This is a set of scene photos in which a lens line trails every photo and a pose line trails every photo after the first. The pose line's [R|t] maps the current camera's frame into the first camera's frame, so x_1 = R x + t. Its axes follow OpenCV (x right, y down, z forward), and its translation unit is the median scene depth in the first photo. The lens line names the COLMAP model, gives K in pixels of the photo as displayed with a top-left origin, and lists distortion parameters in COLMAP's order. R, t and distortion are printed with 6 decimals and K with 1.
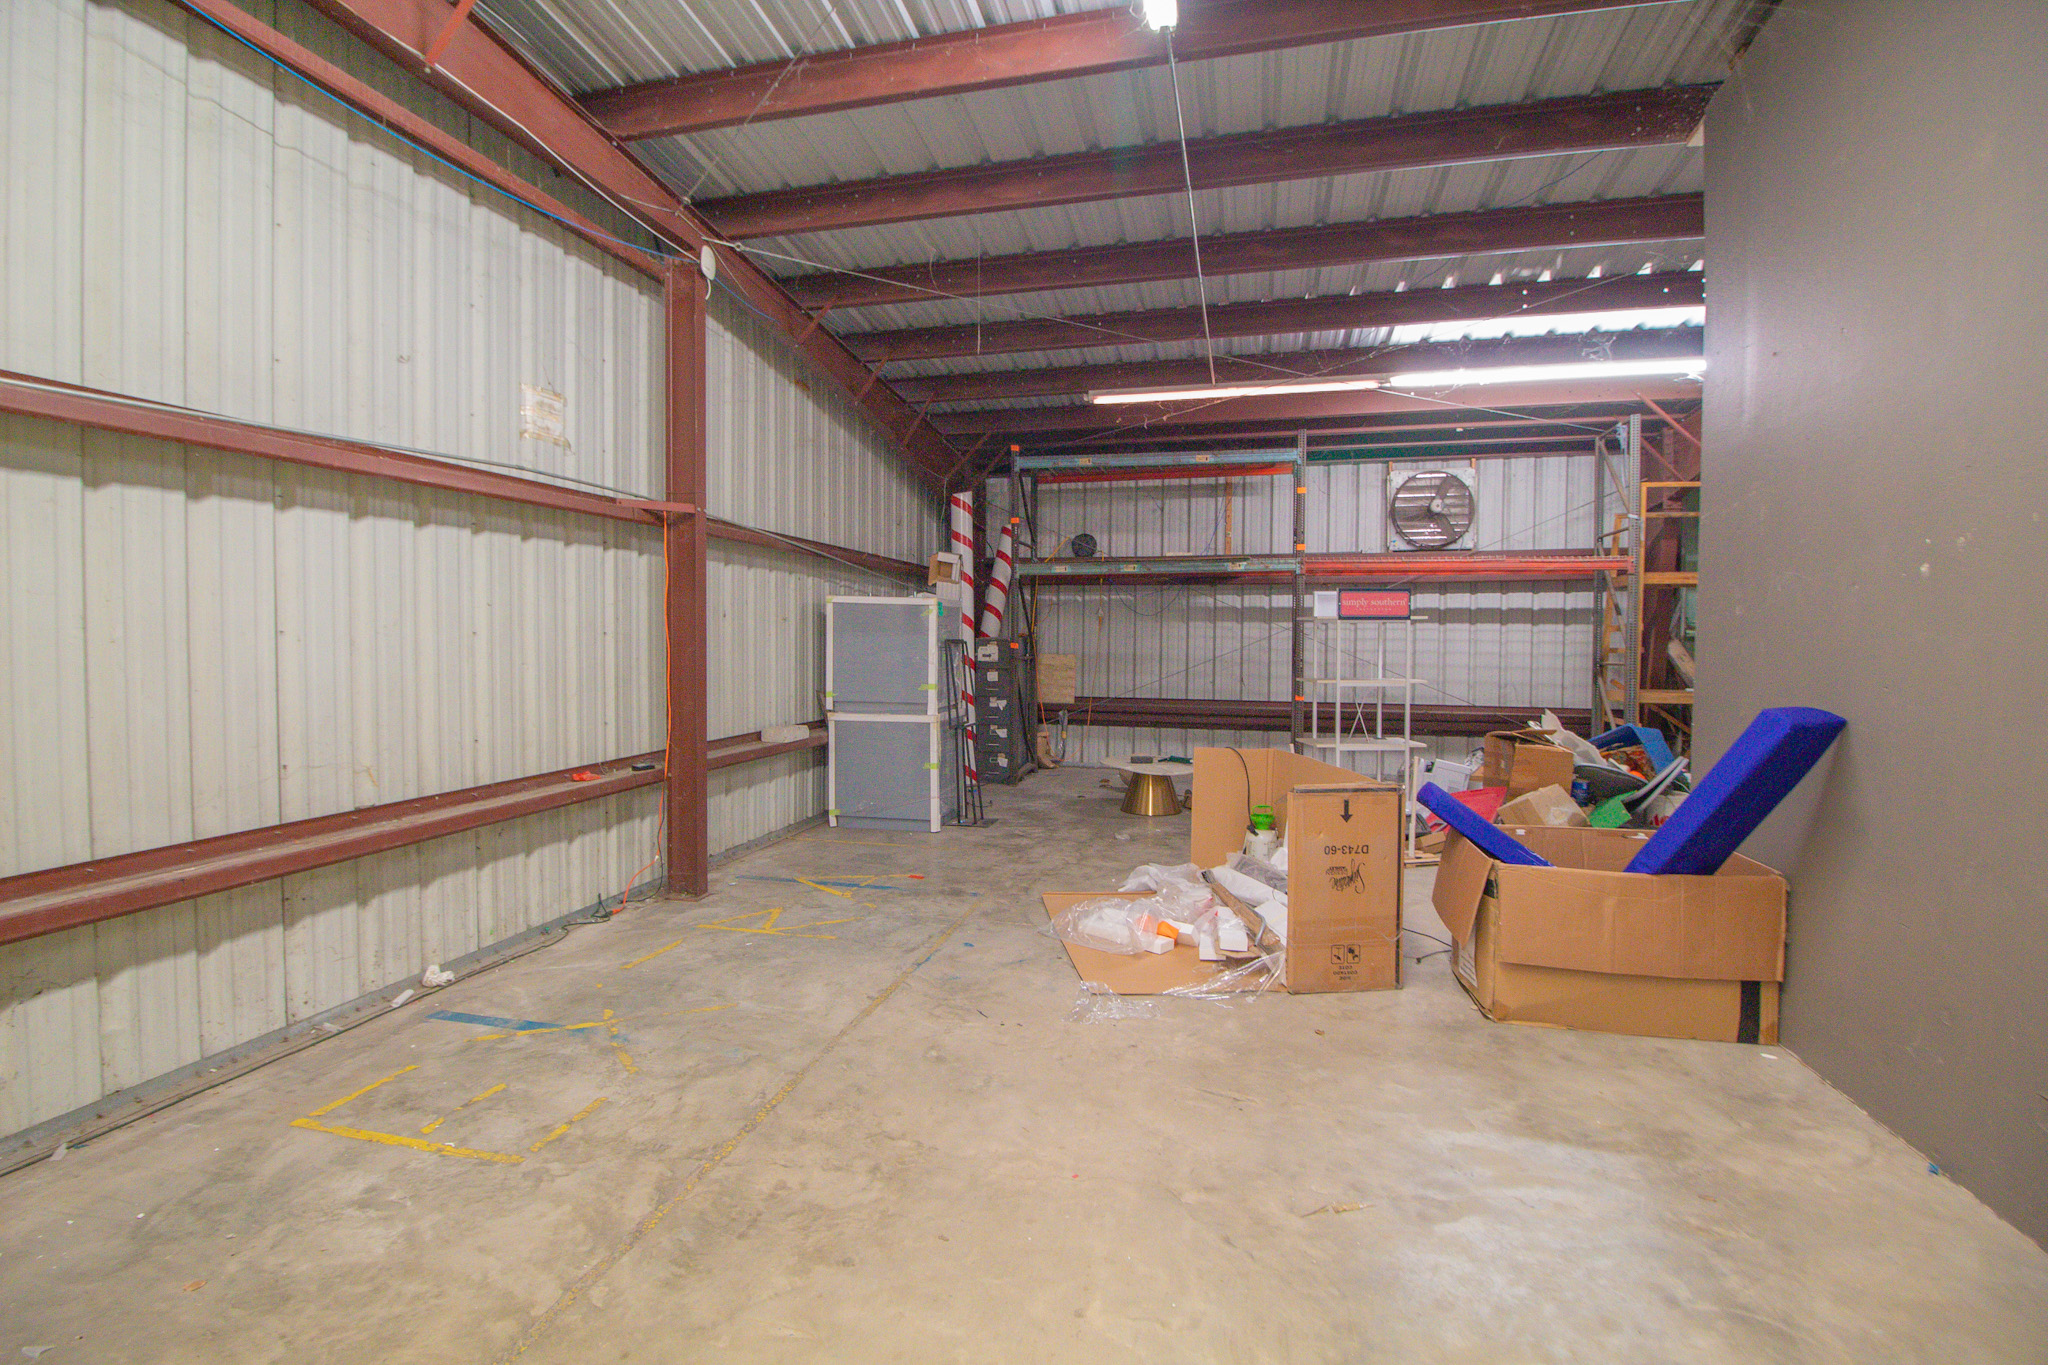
lens RADIAL K [[955.4, 0, 1025.6], [0, 955.4, 648.0], [0, 0, 1]] dist [-0.000449, -0.000162]
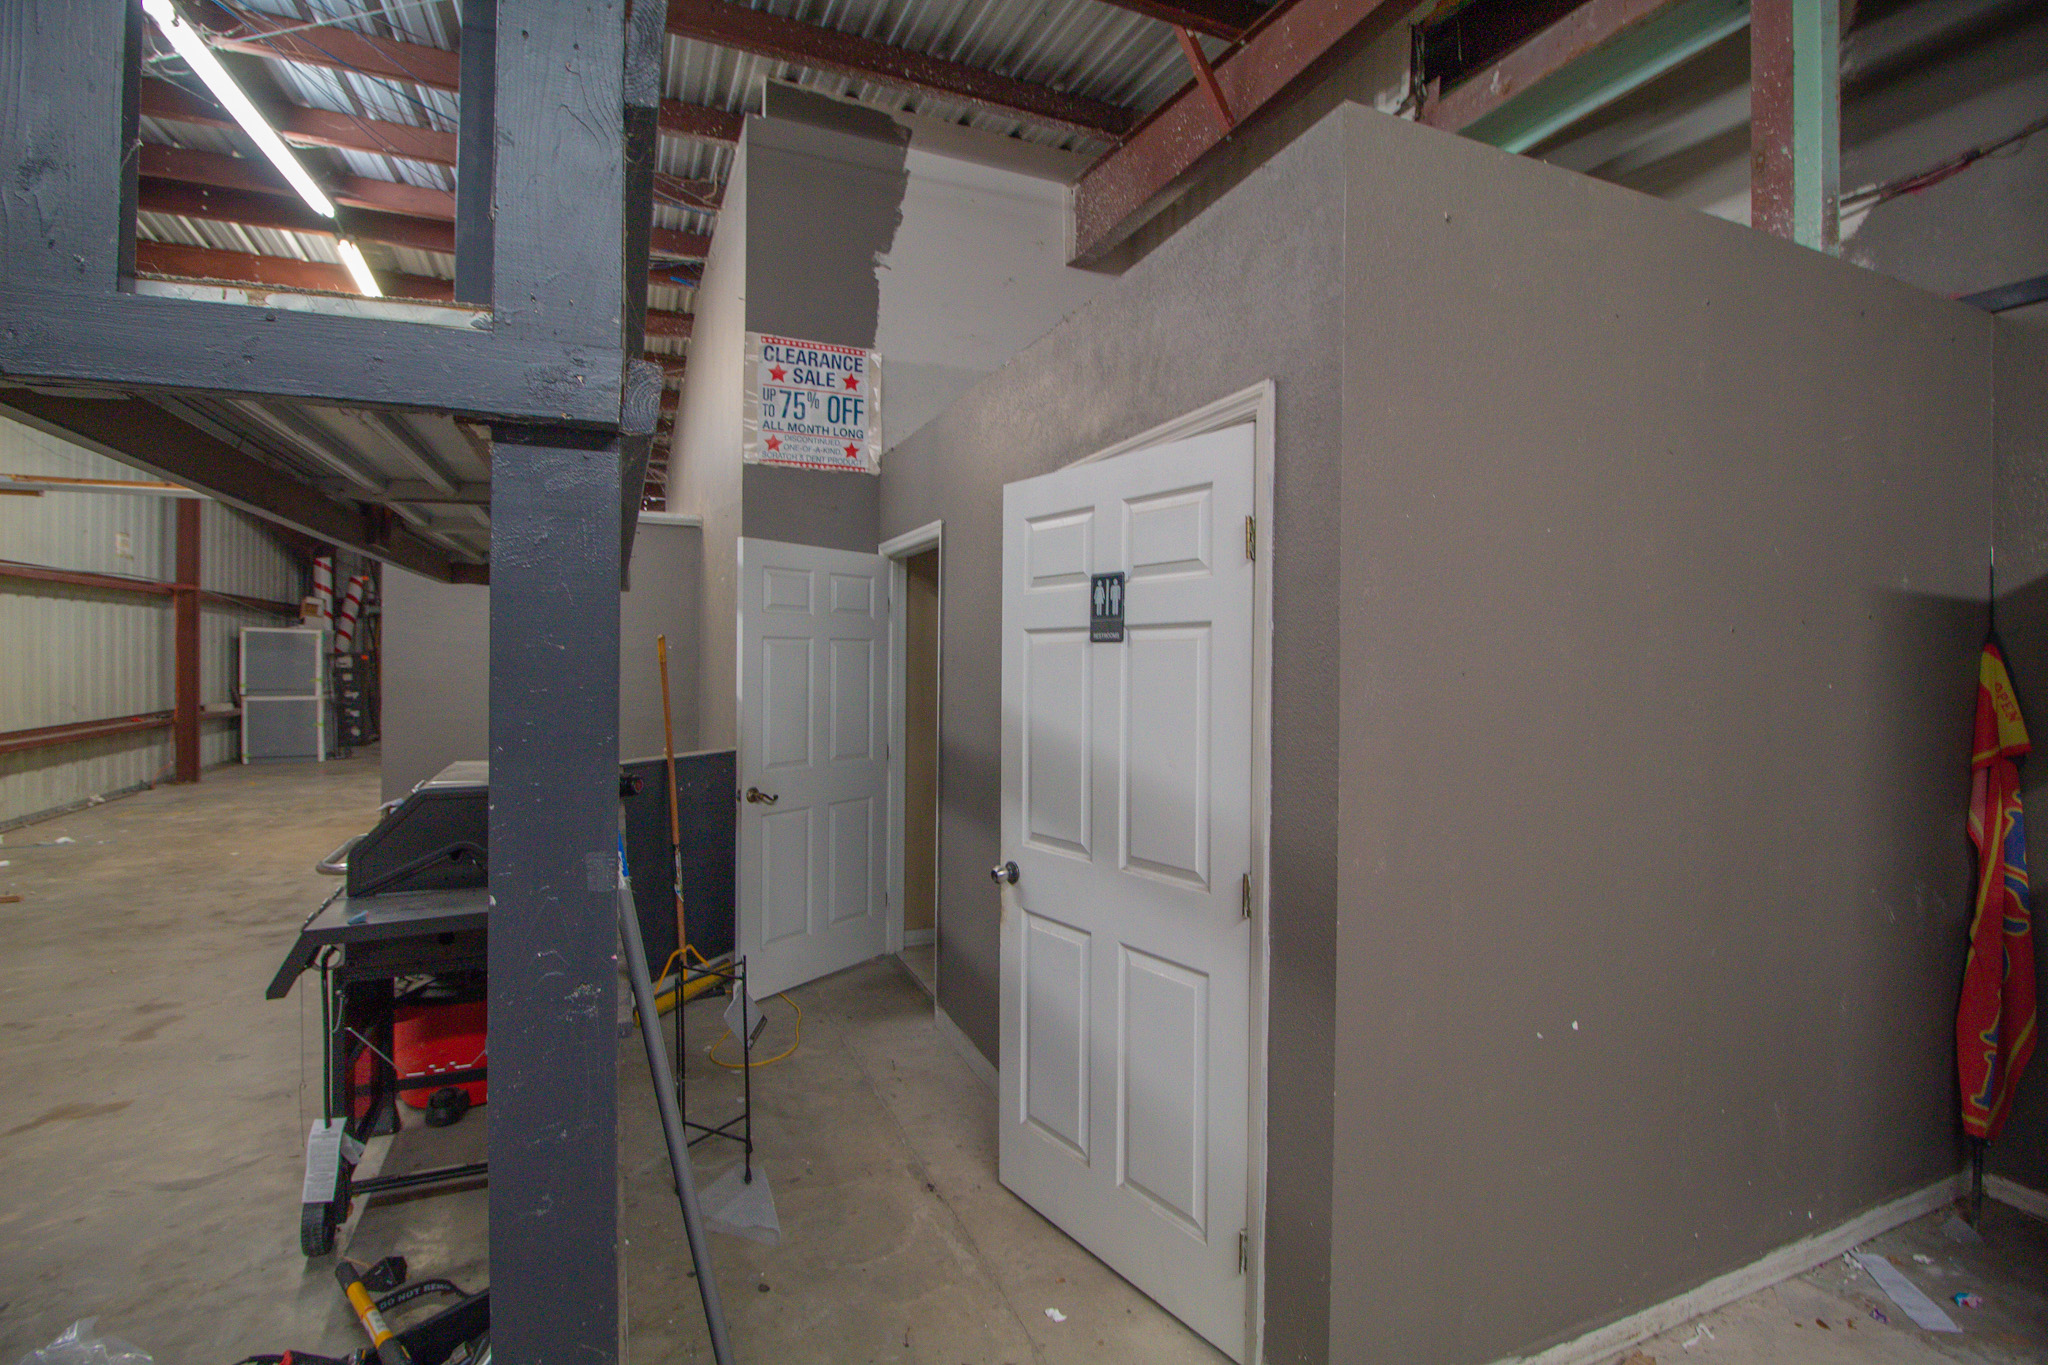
lens RADIAL K [[955.4, 0, 1025.6], [0, 955.4, 648.0], [0, 0, 1]] dist [-0.000449, -0.000162]
pose [[0.799402, -0.003325, 0.600788, -0.112077], [0.013600, 0.999829, -0.012563, 0.021785], [-0.600643, 0.018214, 0.799310, -1.168001]]
